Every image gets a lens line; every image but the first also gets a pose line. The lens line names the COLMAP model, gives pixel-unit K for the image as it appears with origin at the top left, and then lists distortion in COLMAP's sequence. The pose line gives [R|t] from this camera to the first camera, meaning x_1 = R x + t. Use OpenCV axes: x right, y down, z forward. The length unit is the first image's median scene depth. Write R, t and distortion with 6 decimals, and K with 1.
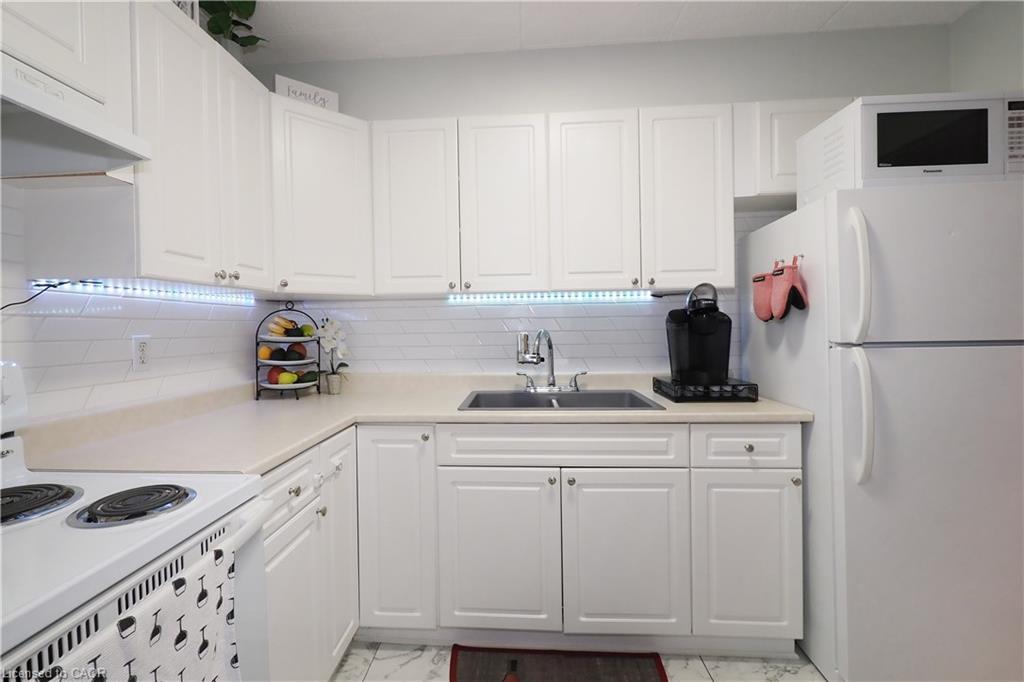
lens RADIAL K [[465.6, 0, 503.7], [0, 465.6, 332.1], [0, 0, 1]] dist [-0.005291, 0.000426]
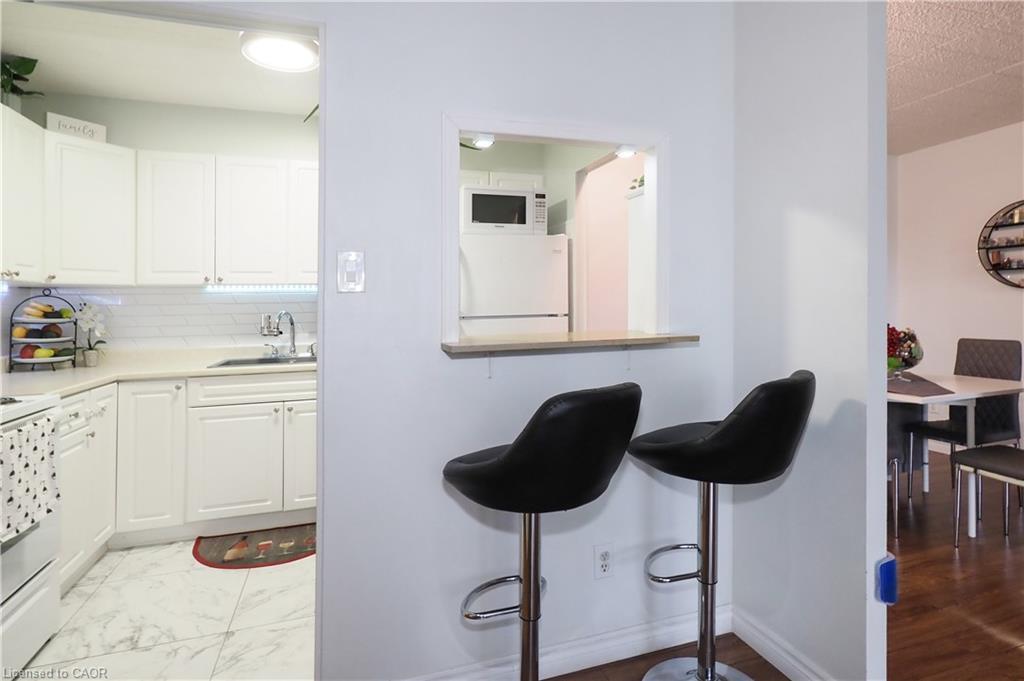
lens RADIAL K [[524.8, 0, 538.3], [0, 524.8, 288.9], [0, 0, 1]] dist [0.011381, -0.005098]
pose [[0.918825, 0.013034, 0.394451, 0.181637], [0.009786, 0.998395, -0.055786, 0.024688], [-0.394545, 0.055118, 0.917222, -0.831701]]
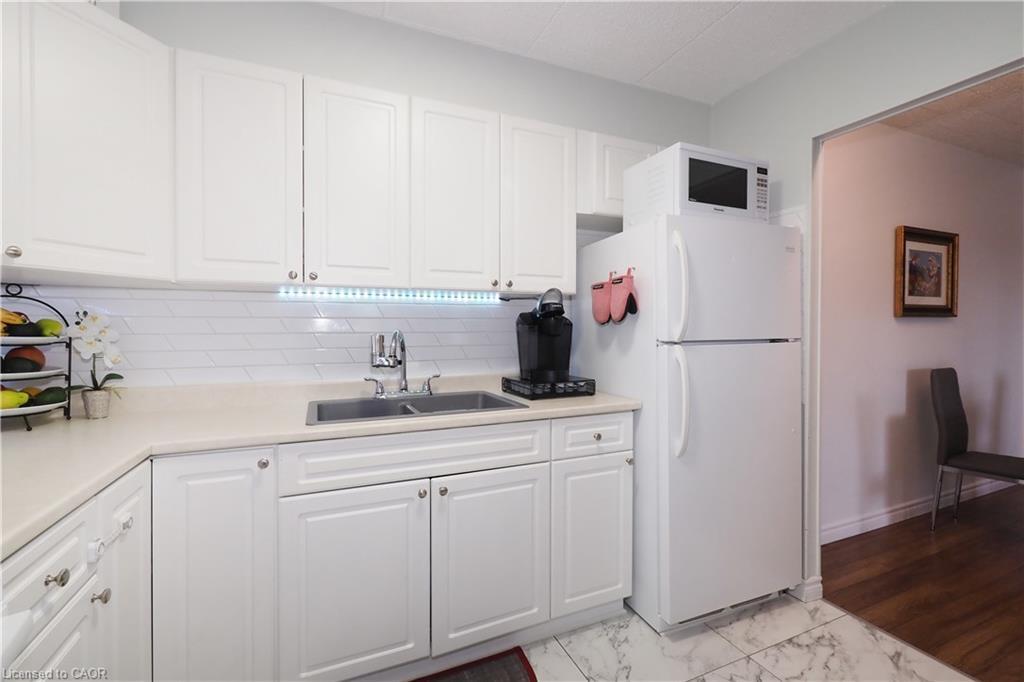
lens RADIAL K [[435.5, 0, 515.1], [0, 435.5, 334.5], [0, 0, 1]] dist [-0.007167, 0.000104]
pose [[0.891952, 0.006475, 0.452084, -0.110895], [-0.000645, 0.999915, -0.013049, 0.016219], [-0.452130, 0.011347, 0.891880, 0.139609]]
